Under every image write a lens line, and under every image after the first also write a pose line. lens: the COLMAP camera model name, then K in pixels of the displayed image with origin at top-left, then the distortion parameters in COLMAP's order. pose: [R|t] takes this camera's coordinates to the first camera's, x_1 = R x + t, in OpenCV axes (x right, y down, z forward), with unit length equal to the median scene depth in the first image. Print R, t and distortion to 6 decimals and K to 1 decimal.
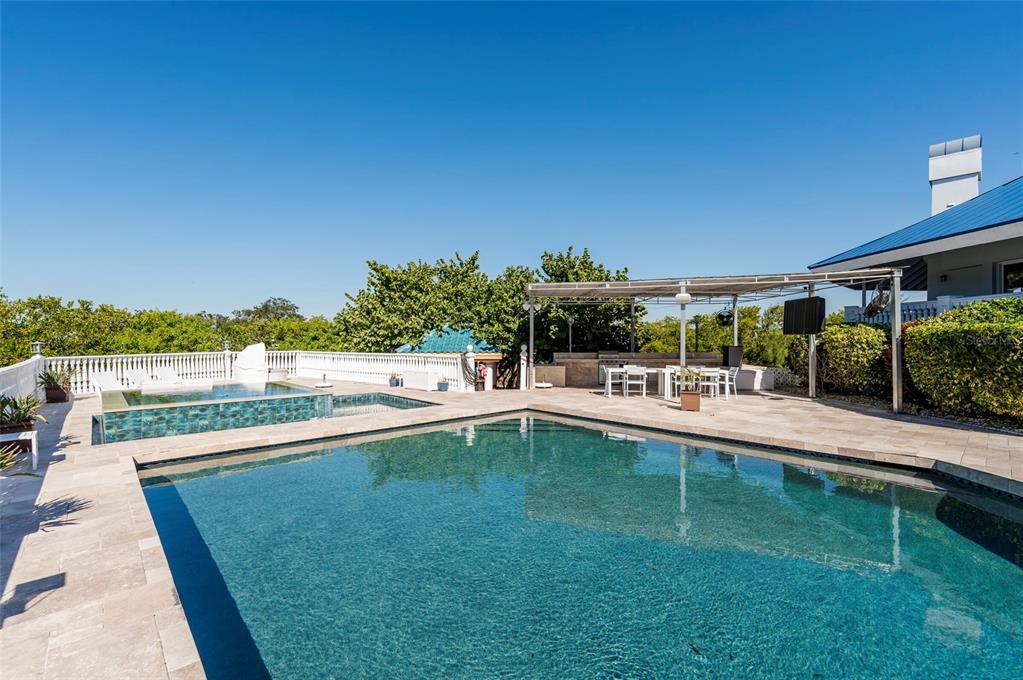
lens RADIAL K [[447.8, 0, 512.4], [0, 447.8, 345.8], [0, 0, 1]] dist [-0.009465, -0.000252]
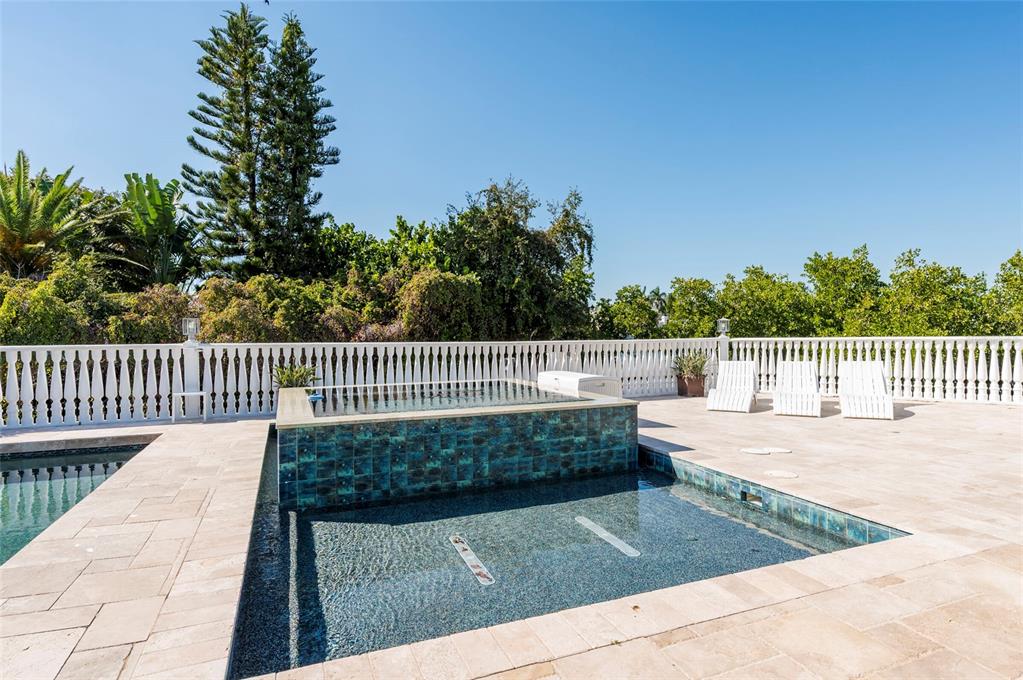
lens RADIAL K [[555.6, 0, 519.0], [0, 555.6, 348.3], [0, 0, 1]] dist [0.006000, -0.001733]
pose [[-0.361320, 0.033370, -0.931845, -0.004382], [-0.006691, 0.999241, 0.038378, 0.007341], [0.932418, 0.020102, -0.360822, 0.705121]]
